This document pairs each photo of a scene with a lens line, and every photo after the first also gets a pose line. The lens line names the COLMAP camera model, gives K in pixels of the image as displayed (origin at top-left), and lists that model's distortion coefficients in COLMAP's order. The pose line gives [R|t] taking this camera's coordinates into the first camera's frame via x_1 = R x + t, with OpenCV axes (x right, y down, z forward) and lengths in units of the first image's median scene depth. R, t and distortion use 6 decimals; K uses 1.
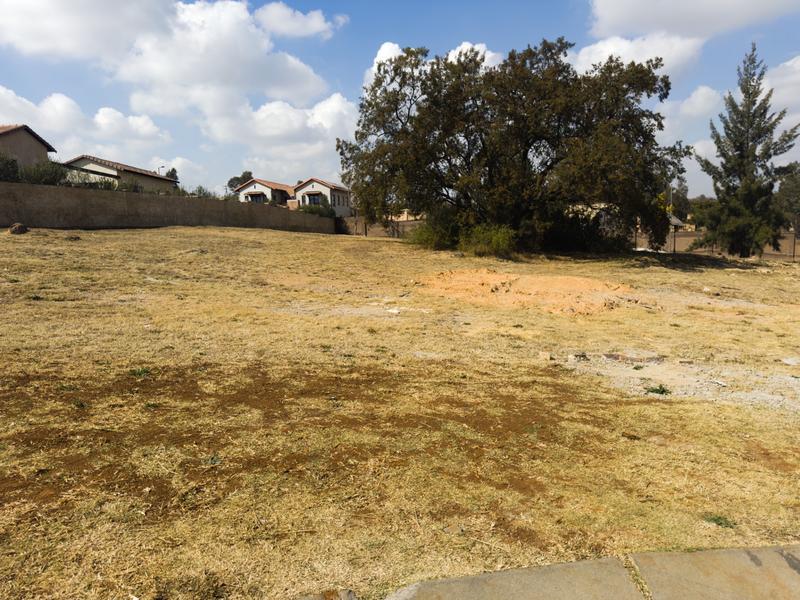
lens RADIAL K [[563.8, 0, 396.6], [0, 563.8, 306.6], [0, 0, 1]] dist [0.085369, -0.111545]
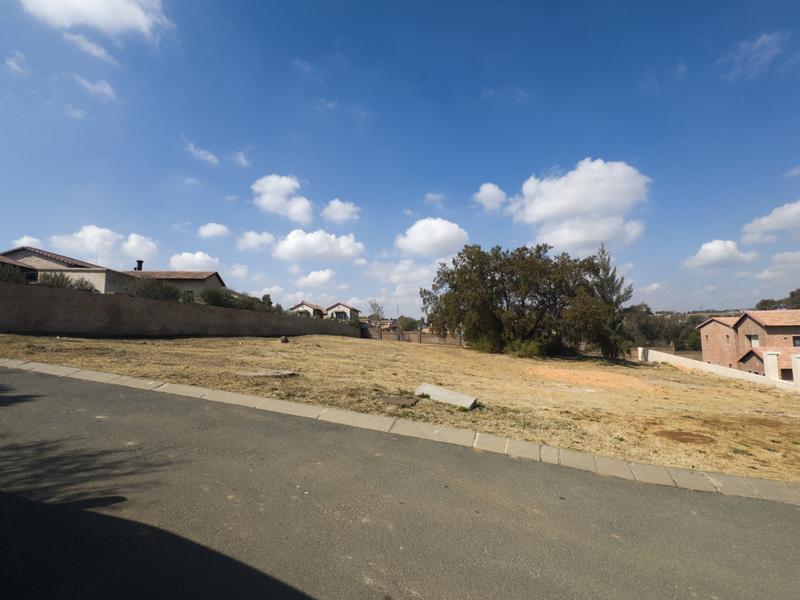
lens RADIAL K [[370.8, 0, 400.4], [0, 370.8, 305.3], [0, 0, 1]] dist [-0.004207, -0.000412]
pose [[0.991381, 0.030499, 0.127410, -0.197220], [-0.003130, 0.977761, -0.209699, -0.002583], [-0.130972, 0.207493, 0.969429, -0.056821]]
